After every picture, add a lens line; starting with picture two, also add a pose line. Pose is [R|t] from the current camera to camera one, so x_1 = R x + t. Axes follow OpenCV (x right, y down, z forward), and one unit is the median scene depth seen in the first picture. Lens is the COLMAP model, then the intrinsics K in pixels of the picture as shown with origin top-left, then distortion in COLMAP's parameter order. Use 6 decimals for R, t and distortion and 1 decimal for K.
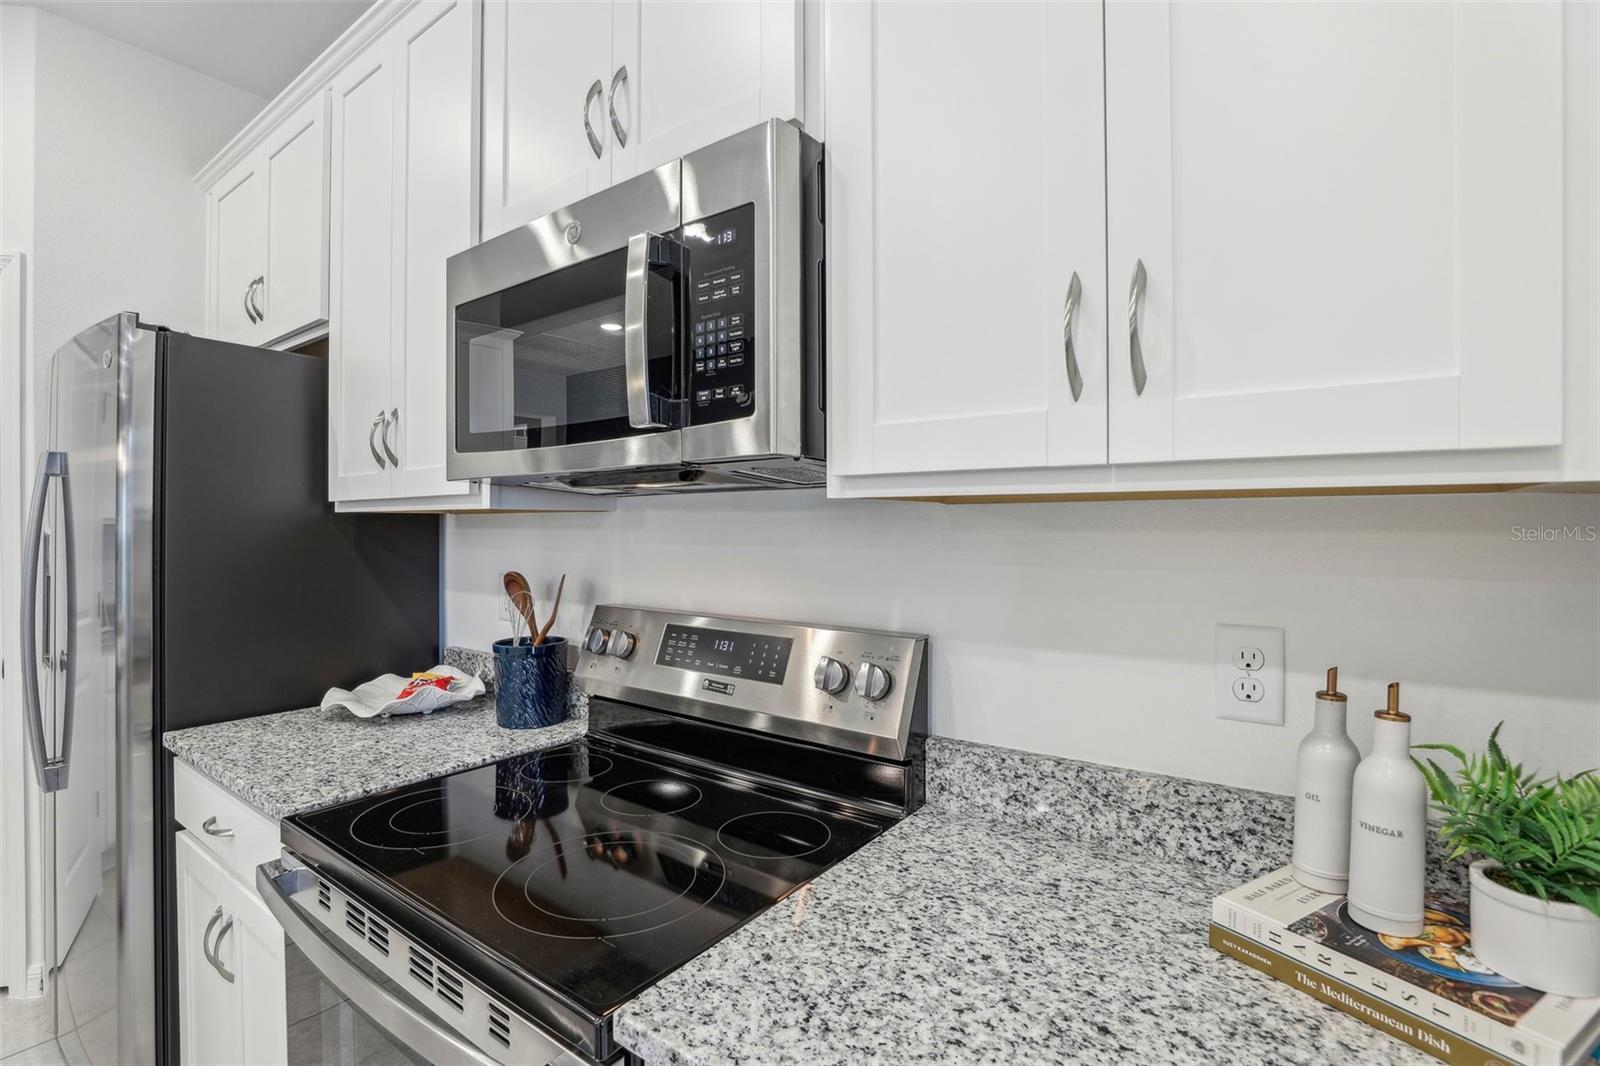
lens RADIAL K [[749.0, 0, 799.2], [0, 749.0, 526.4], [0, 0, 1]] dist [-0.045982, 0.014169]
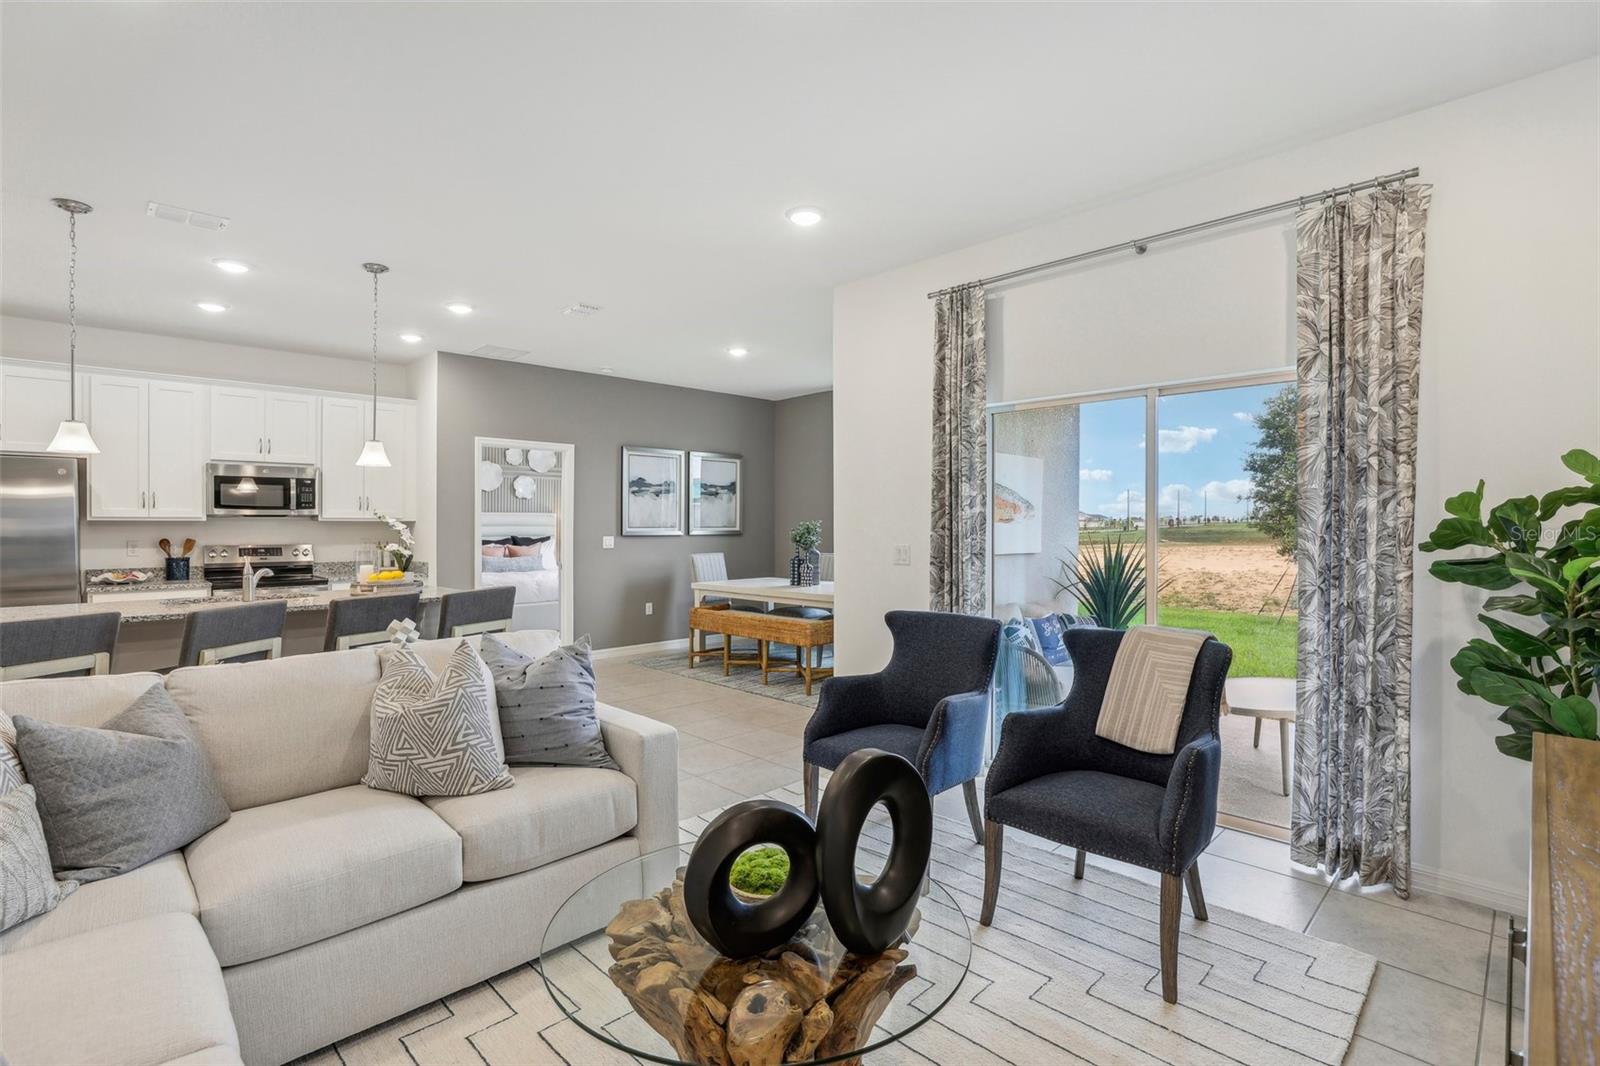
lens RADIAL K [[743.9, 0, 798.2], [0, 743.9, 527.9], [0, 0, 1]] dist [-0.027861, 0.000403]
pose [[0.170589, -0.004332, 0.985333, -3.870341], [0.004249, 0.999984, 0.003661, 0.014640], [-0.985333, 0.003562, 0.170604, -2.962277]]
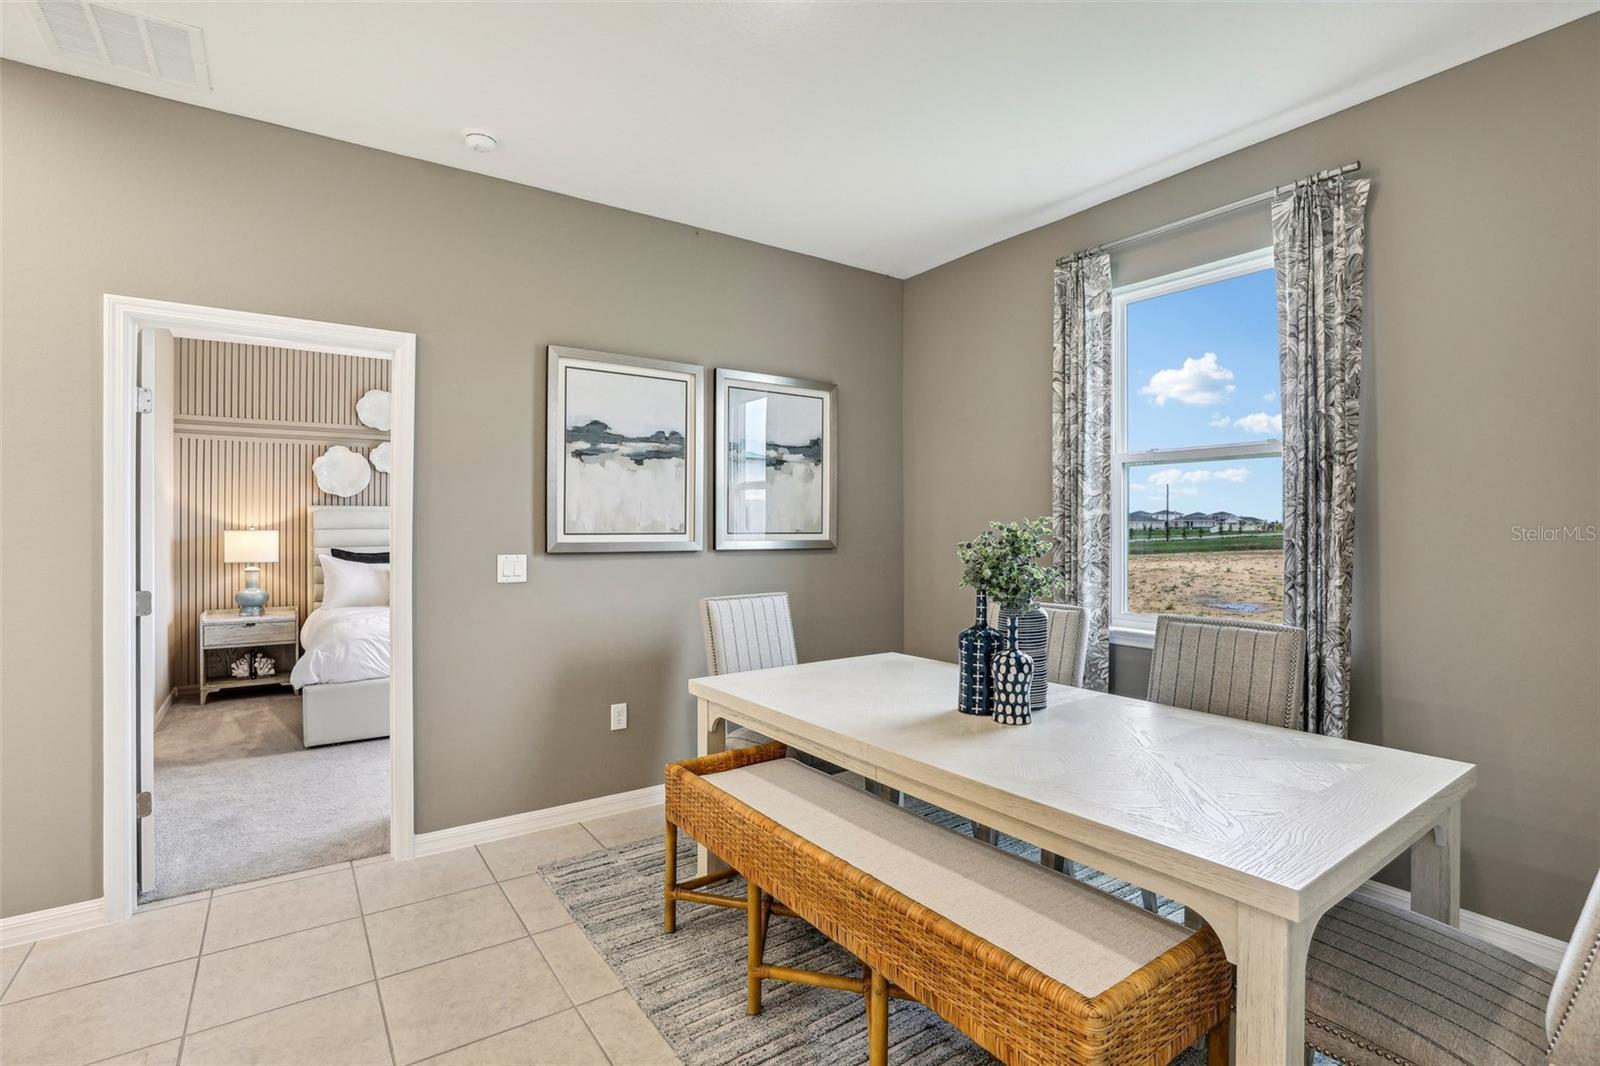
lens RADIAL K [[753.4, 0, 802.9], [0, 753.4, 521.6], [0, 0, 1]] dist [-0.028622, 0.001052]
pose [[0.318598, 0.008021, 0.947856, -0.698019], [0.002245, 0.999955, -0.009216, 0.009261], [-0.947887, 0.005064, 0.318565, -2.272114]]
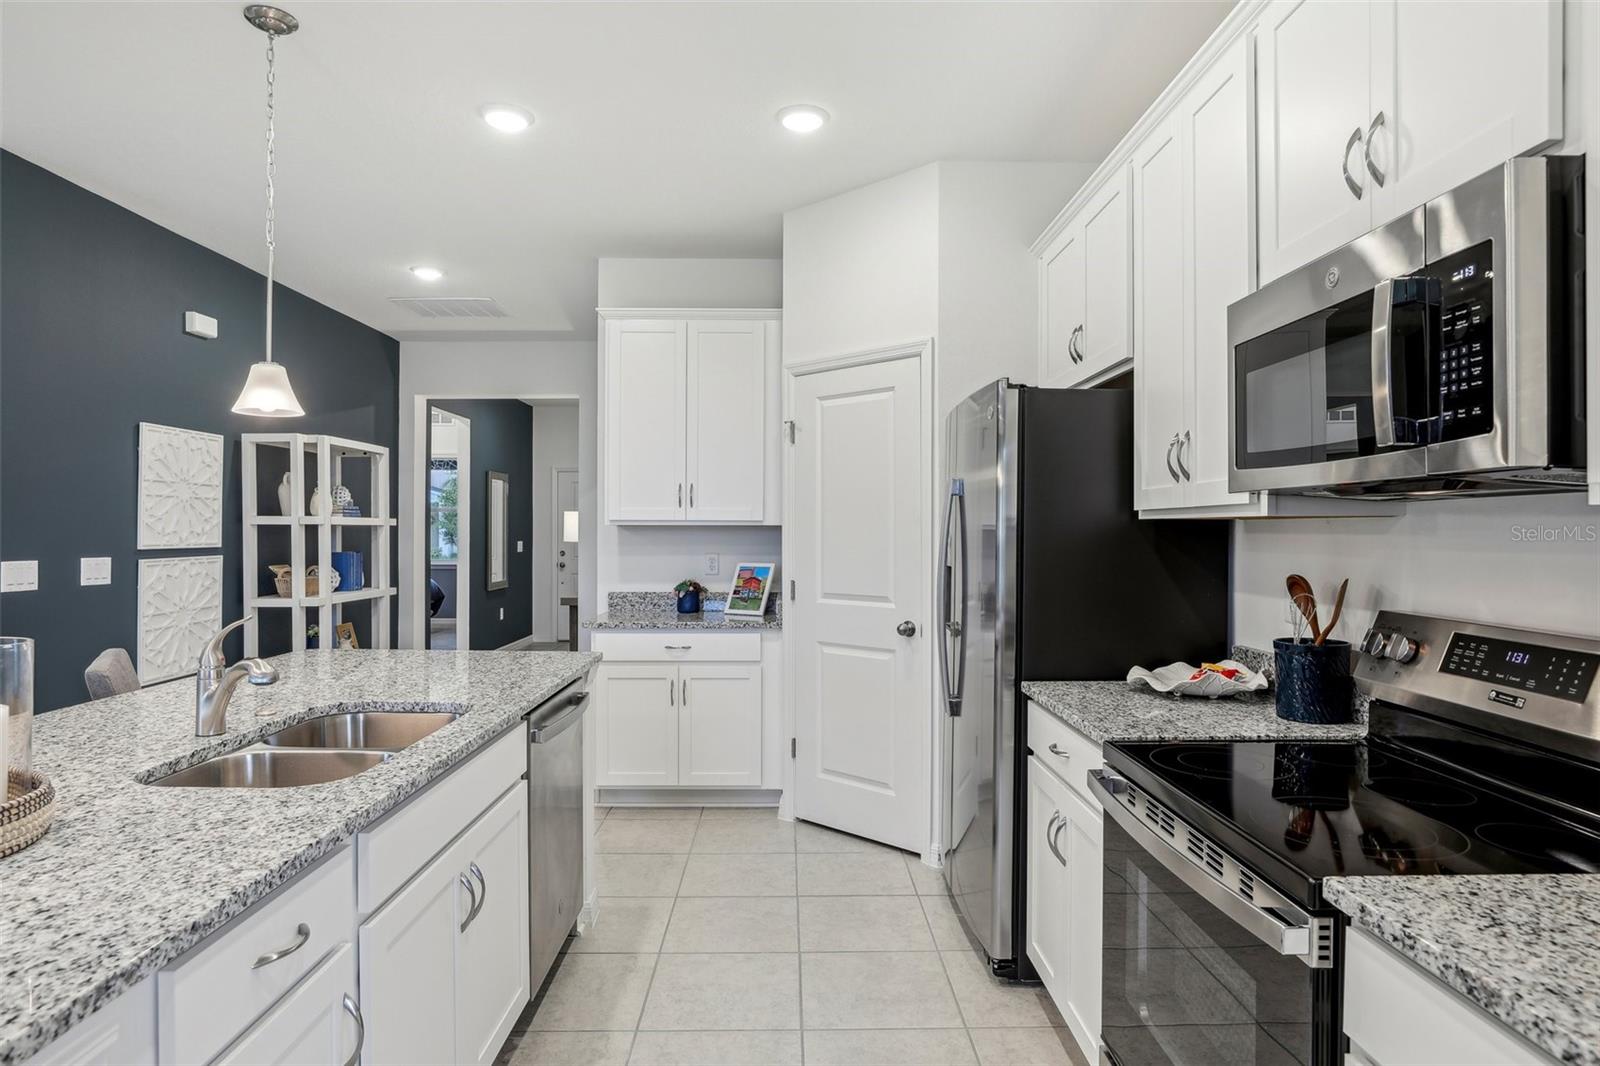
lens RADIAL K [[890.9, 0, 796.0], [0, 890.9, 535.8], [0, 0, 1]] dist [-0.033313, 0.014938]
pose [[0.603313, 0.006372, -0.797479, 0.225710], [-0.003220, 0.999979, 0.005554, 0.001072], [0.797498, -0.000783, 0.603321, -0.389009]]
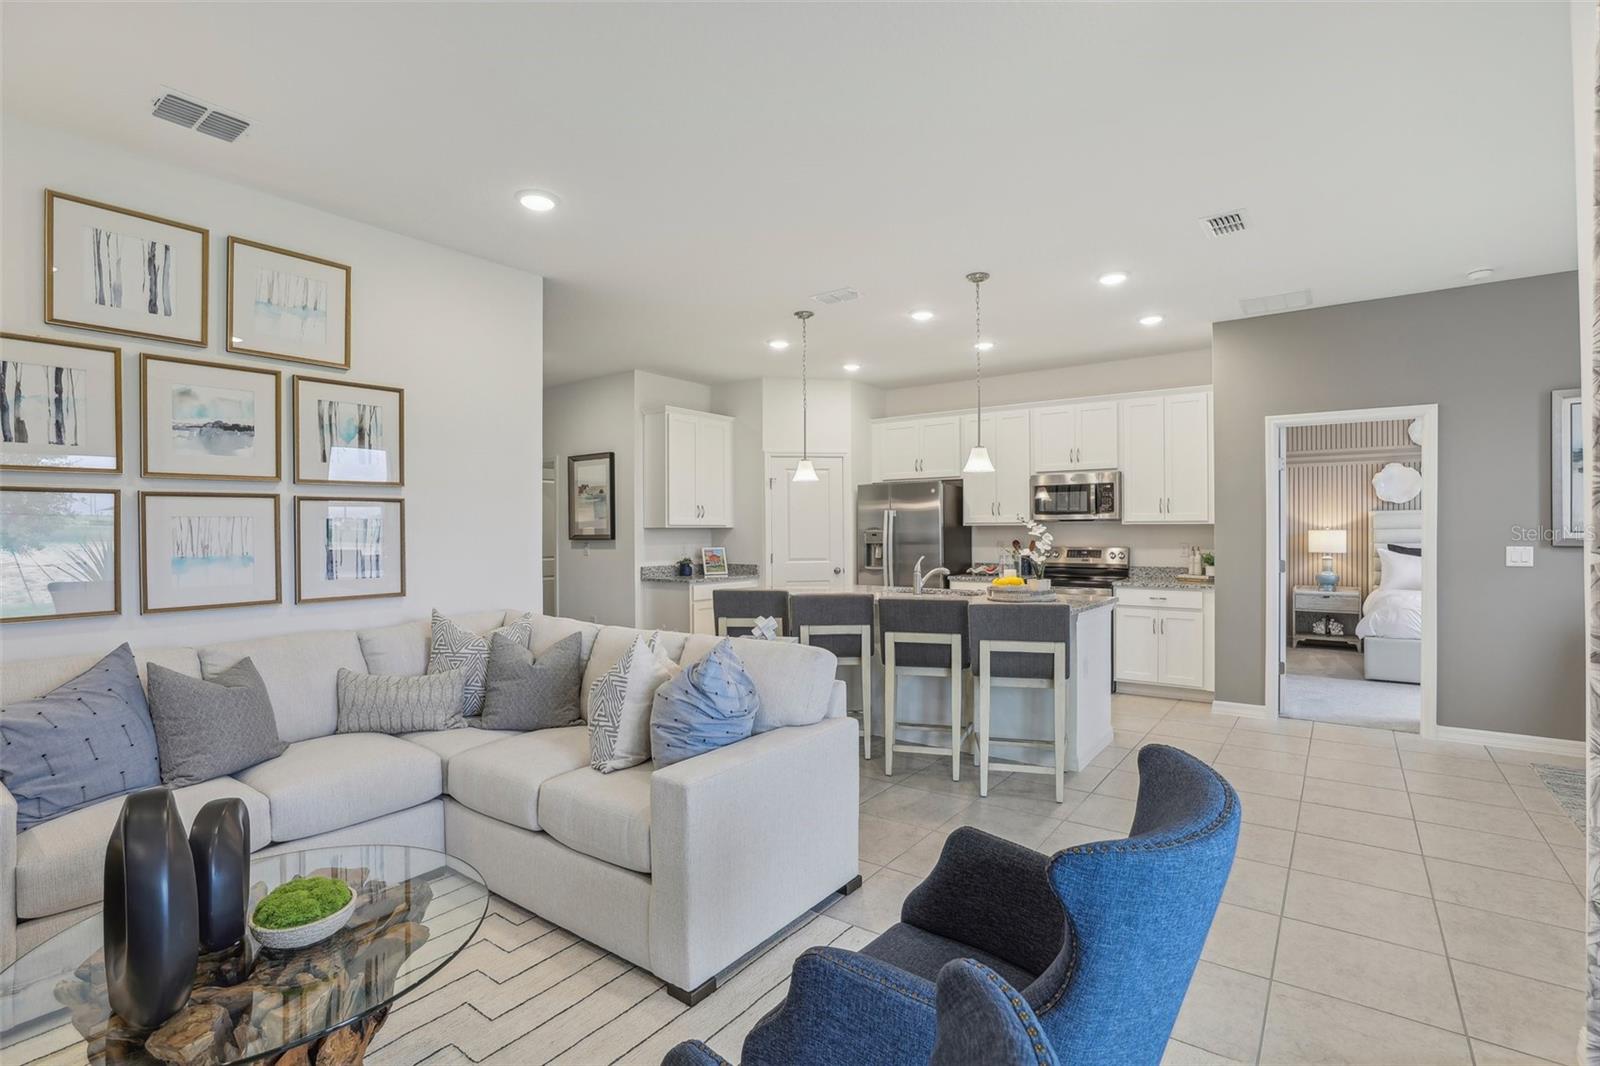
lens RADIAL K [[744.4, 0, 806.4], [0, 744.4, 535.3], [0, 0, 1]] dist [-0.035560, 0.000320]
pose [[0.999989, -0.004087, 0.002486, -1.904665], [0.004075, 0.999981, 0.004561, 0.012890], [-0.002504, -0.004551, 0.999987, -3.824006]]
